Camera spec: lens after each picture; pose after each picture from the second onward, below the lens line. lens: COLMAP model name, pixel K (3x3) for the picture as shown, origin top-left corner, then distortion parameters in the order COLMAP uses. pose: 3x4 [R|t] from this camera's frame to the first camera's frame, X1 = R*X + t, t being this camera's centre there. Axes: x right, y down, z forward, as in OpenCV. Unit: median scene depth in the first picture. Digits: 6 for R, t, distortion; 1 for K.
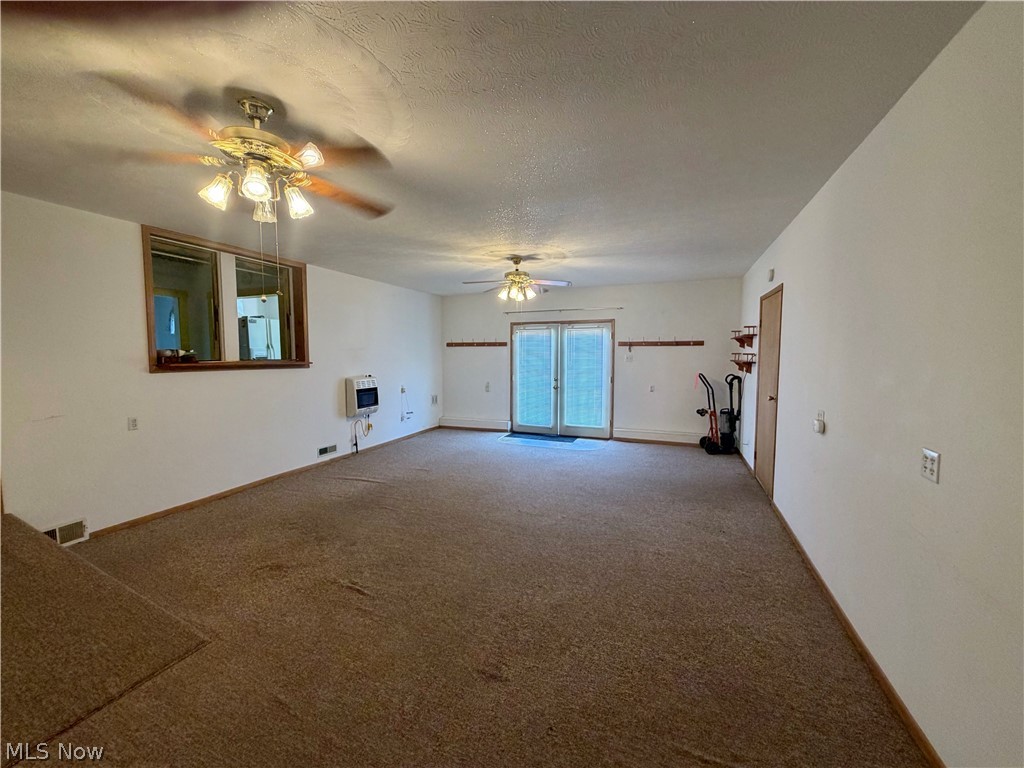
lens RADIAL K [[410.1, 0, 509.1], [0, 410.1, 383.0], [0, 0, 1]] dist [0.002137, 0.000385]
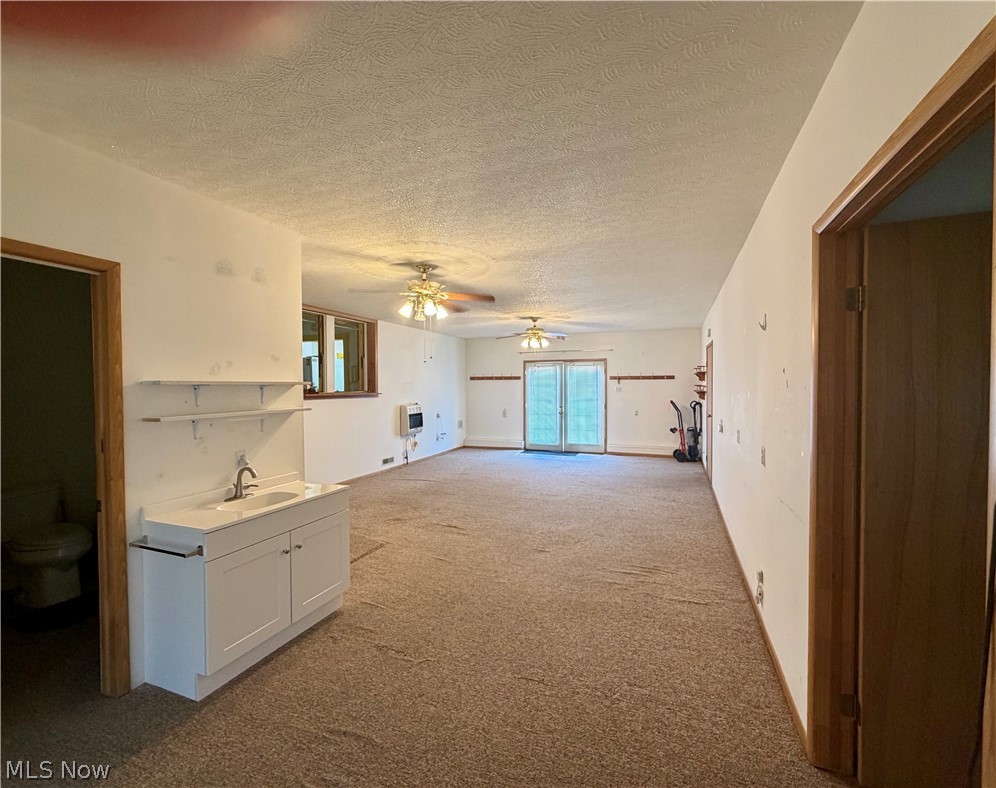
lens RADIAL K [[422.1, 0, 523.8], [0, 422.1, 393.0], [0, 0, 1]] dist [0.000551, 0.000018]
pose [[0.999004, -0.004239, 0.044411, -0.065091], [0.006498, 0.998685, -0.050851, 0.018221], [-0.044137, 0.051089, 0.997718, -0.324571]]
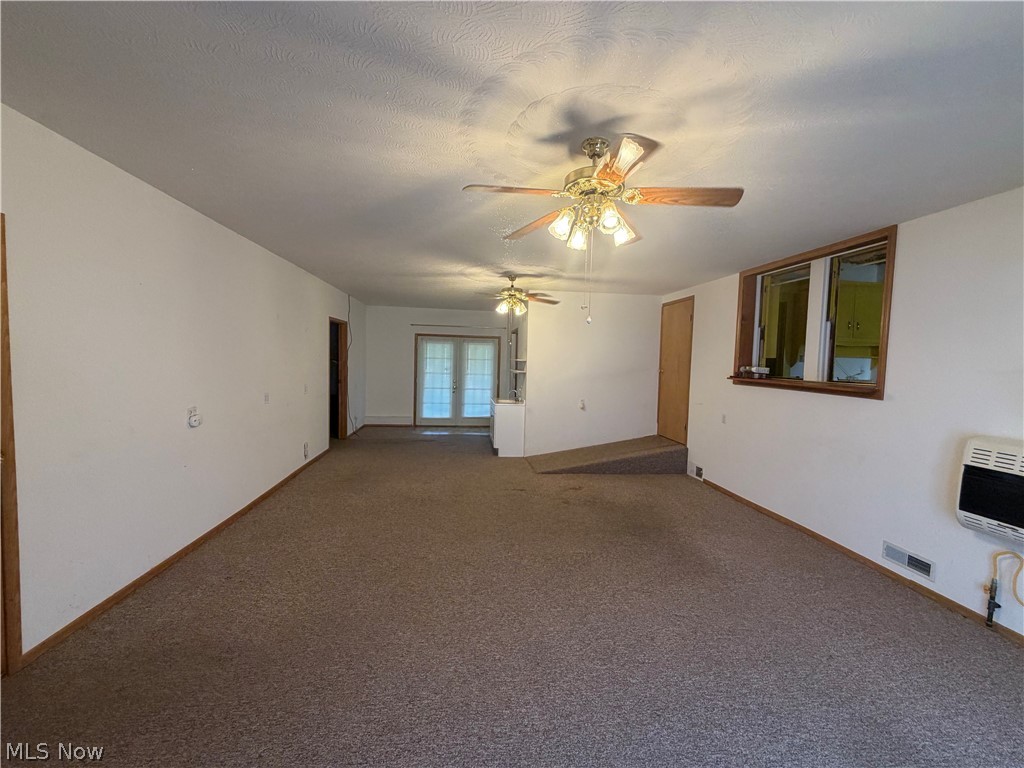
lens RADIAL K [[410.1, 0, 509.1], [0, 410.1, 383.0], [0, 0, 1]] dist [0.002137, 0.000385]
pose [[-0.877001, 0.003734, -0.480475, 0.232068], [-0.062097, 0.990703, 0.121042, -0.084017], [0.476460, 0.135990, -0.868615, 1.062989]]
